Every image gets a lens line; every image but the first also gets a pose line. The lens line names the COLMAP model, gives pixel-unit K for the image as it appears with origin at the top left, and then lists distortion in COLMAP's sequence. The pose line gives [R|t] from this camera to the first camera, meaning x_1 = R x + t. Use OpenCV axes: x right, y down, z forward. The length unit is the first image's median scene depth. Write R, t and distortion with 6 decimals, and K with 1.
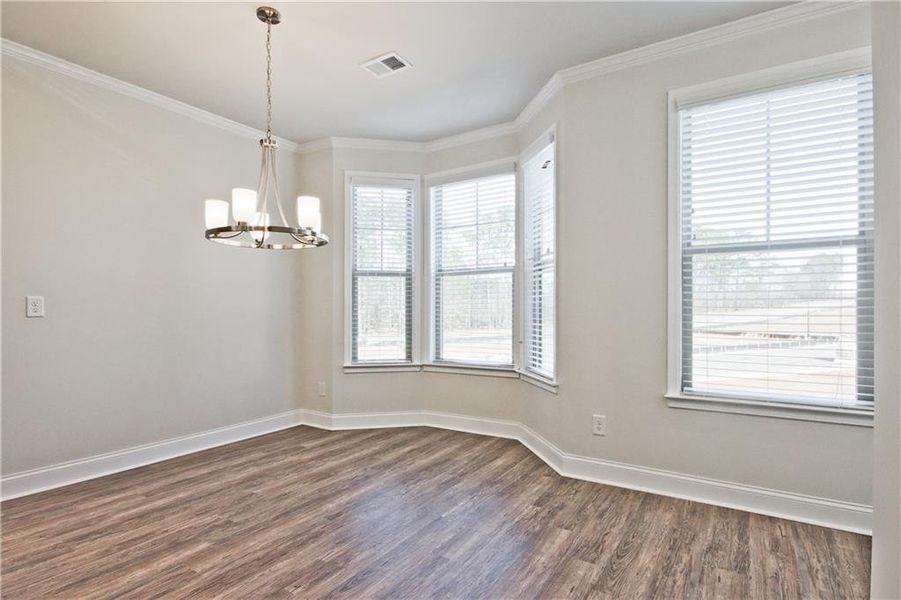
lens RADIAL K [[467.8, 0, 449.6], [0, 467.8, 309.0], [0, 0, 1]] dist [0.003679, 0.001046]
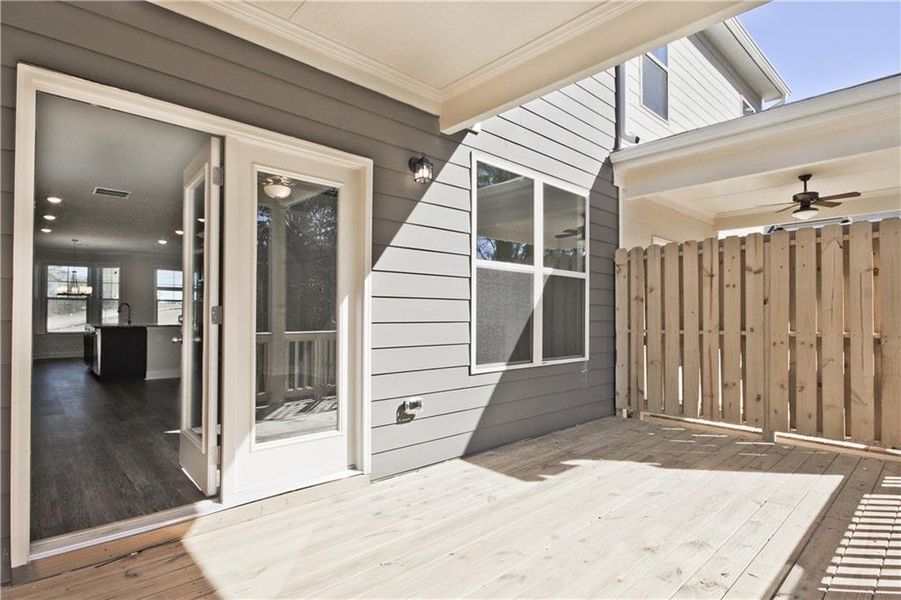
lens RADIAL K [[467.8, 0, 449.6], [0, 467.8, 309.0], [0, 0, 1]] dist [0.003679, 0.001046]
pose [[0.257360, 0.012108, 0.966240, -2.135393], [0.002796, 0.999908, -0.013275, 0.023421], [-0.966312, 0.006118, 0.257303, -1.970994]]
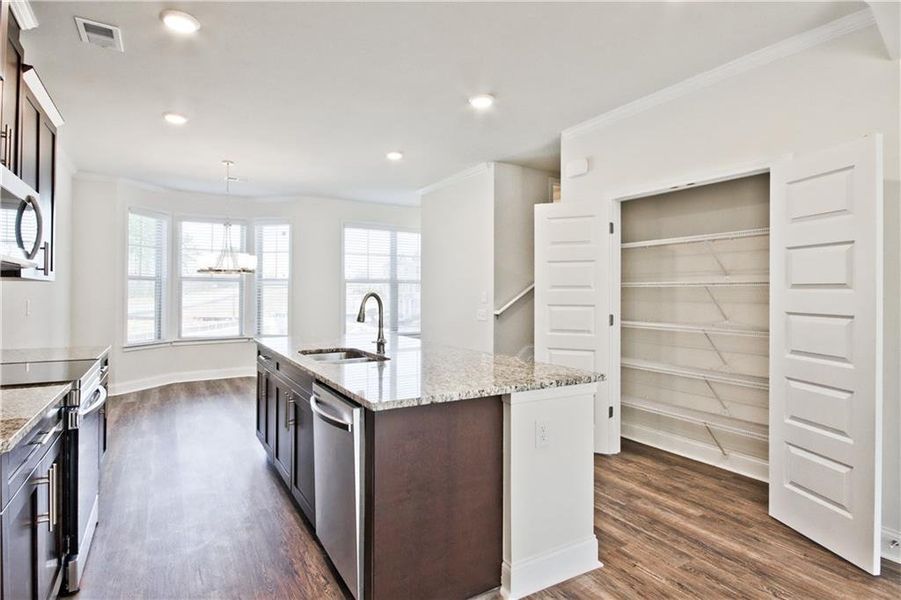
lens RADIAL K [[480.2, 0, 433.4], [0, 480.2, 284.1], [0, 0, 1]] dist [0.002108, 0.000357]
pose [[0.467406, 0.018014, 0.883859, -1.105472], [-0.002221, 0.999813, -0.019203, -0.036086], [-0.884040, 0.007013, 0.467359, -0.471882]]
